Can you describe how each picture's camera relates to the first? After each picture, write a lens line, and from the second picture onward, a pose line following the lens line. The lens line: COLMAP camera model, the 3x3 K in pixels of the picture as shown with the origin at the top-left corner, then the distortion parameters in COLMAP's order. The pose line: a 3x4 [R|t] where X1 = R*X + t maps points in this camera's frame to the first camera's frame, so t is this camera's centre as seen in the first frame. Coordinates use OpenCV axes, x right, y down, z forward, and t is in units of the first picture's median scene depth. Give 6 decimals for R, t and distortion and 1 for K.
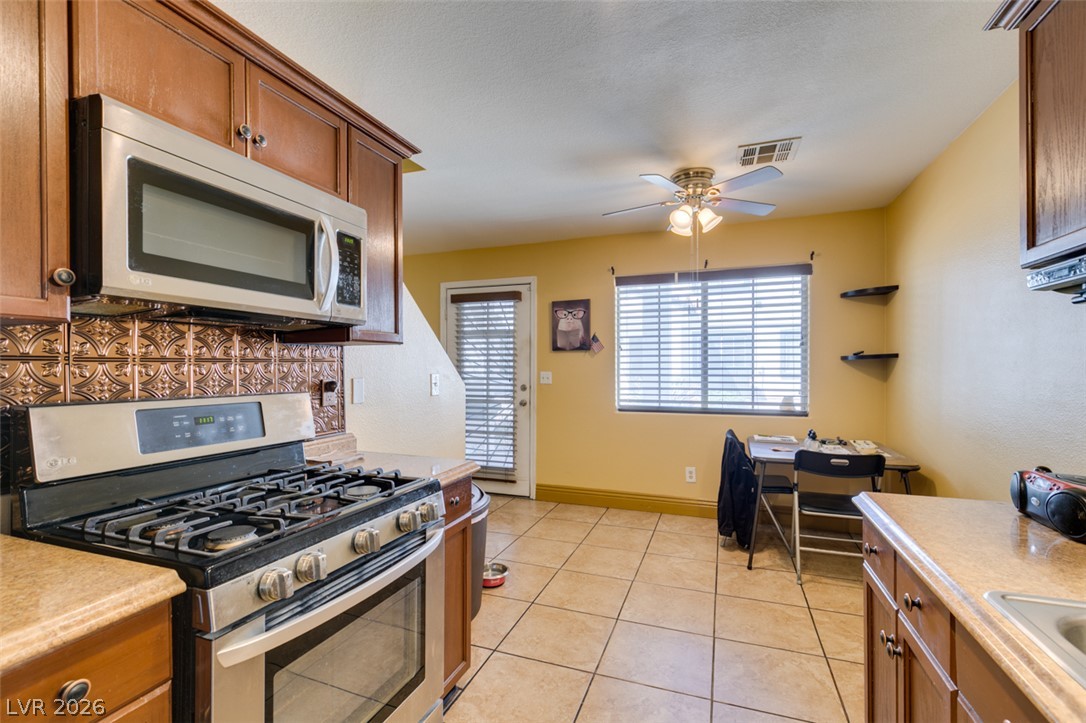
lens RADIAL K [[485.3, 0, 541.0], [0, 485.3, 368.8], [0, 0, 1]] dist [0.003732, -0.002140]
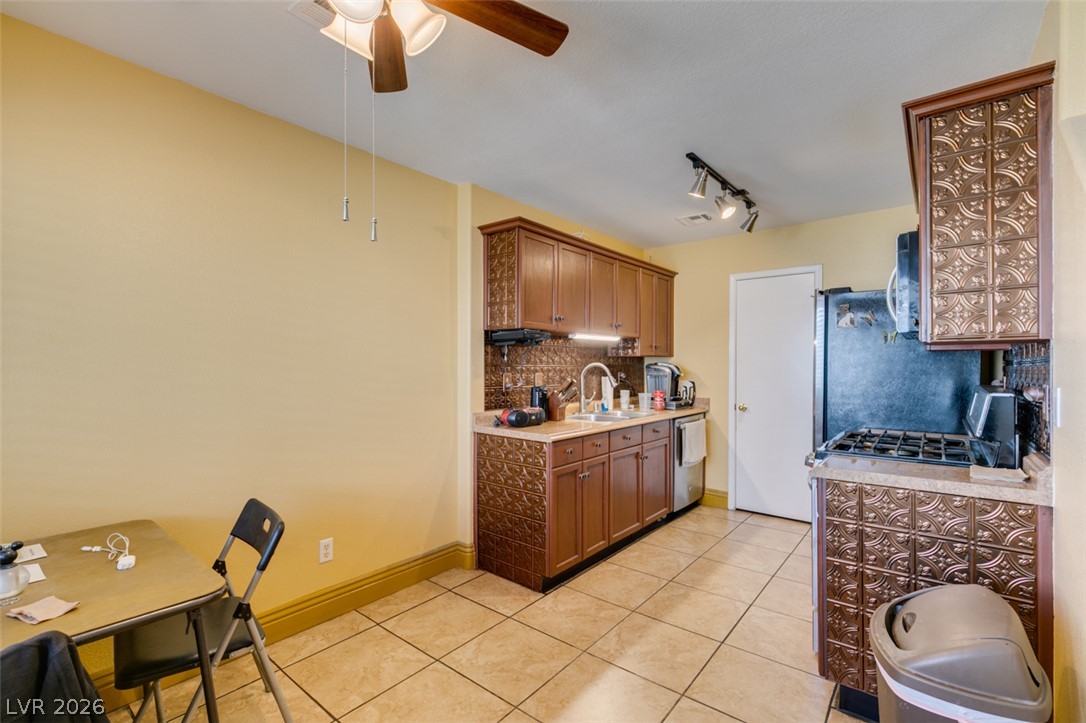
lens RADIAL K [[485.3, 0, 541.5], [0, 485.3, 365.2], [0, 0, 1]] dist [0.003732, -0.002140]
pose [[-0.949881, 0.002855, 0.312600, 0.038339], [0.004576, 0.999978, 0.004771, -0.008876], [-0.312580, 0.005962, -0.949873, 1.026011]]
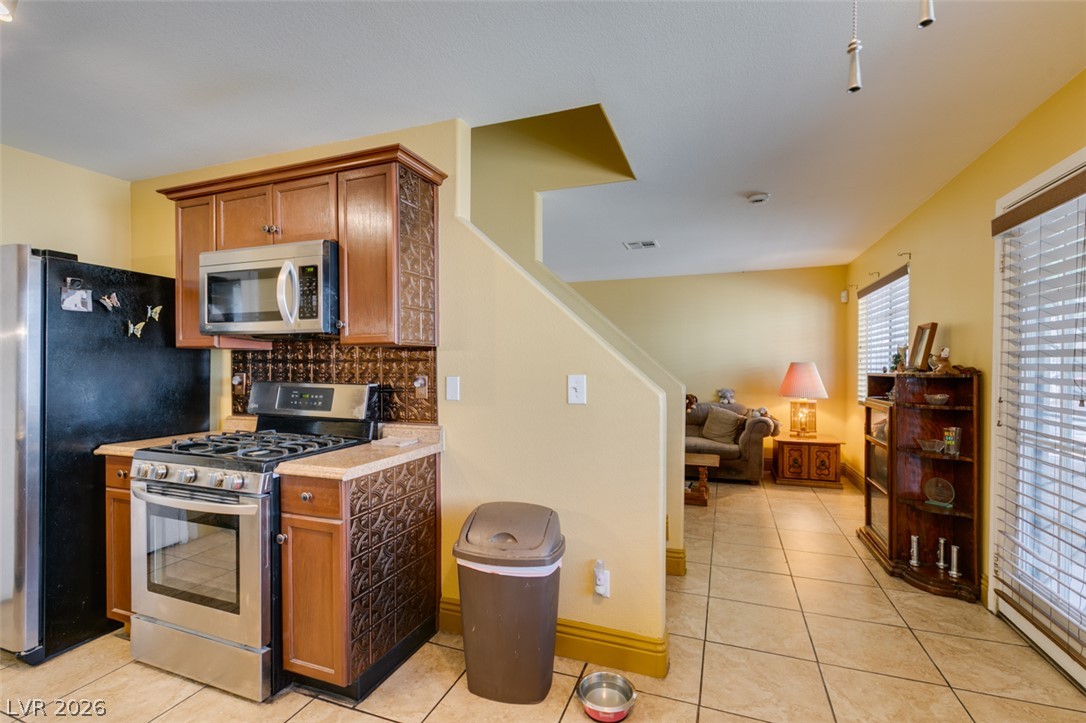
lens RADIAL K [[485.3, 0, 543.8], [0, 485.3, 370.6], [0, 0, 1]] dist [0.003732, -0.002140]
pose [[0.006405, 0.015052, -0.999866, 0.380553], [-0.007406, 0.999860, 0.015004, -0.006133], [0.999952, 0.007309, 0.006516, 0.669781]]
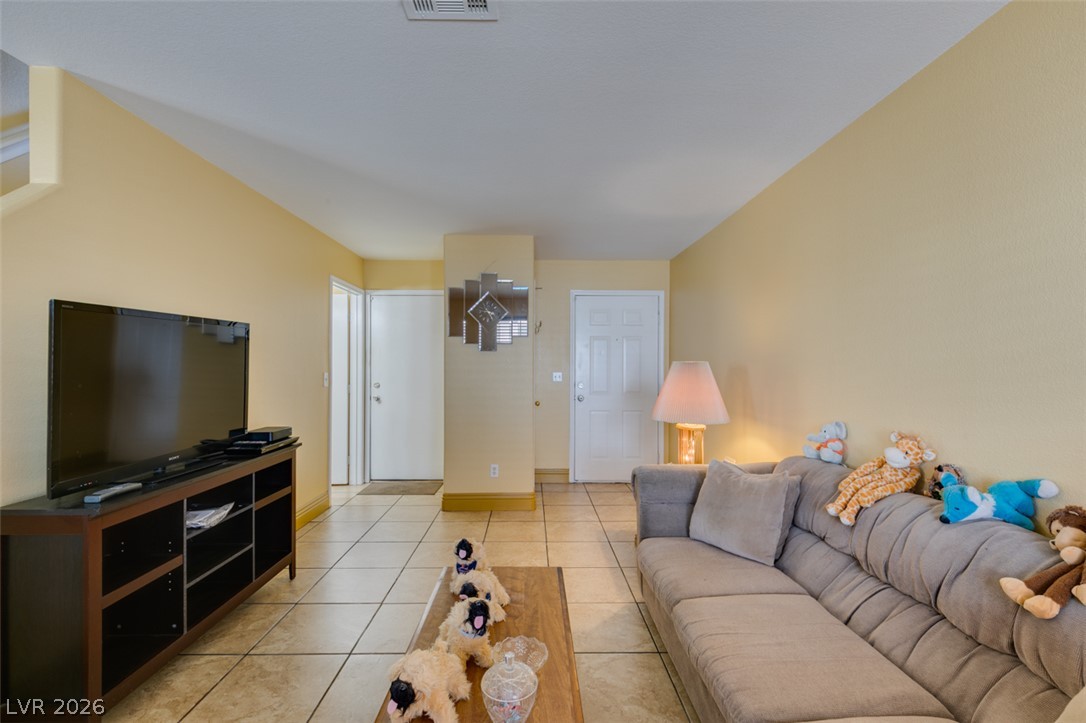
lens RADIAL K [[485.3, 0, 539.2], [0, 485.3, 366.6], [0, 0, 1]] dist [0.003732, -0.002140]
pose [[-0.929037, 0.002099, -0.369981, -0.756832], [-0.000241, 0.999980, 0.006279, -0.006832], [0.369987, 0.005922, -0.929018, 1.302414]]
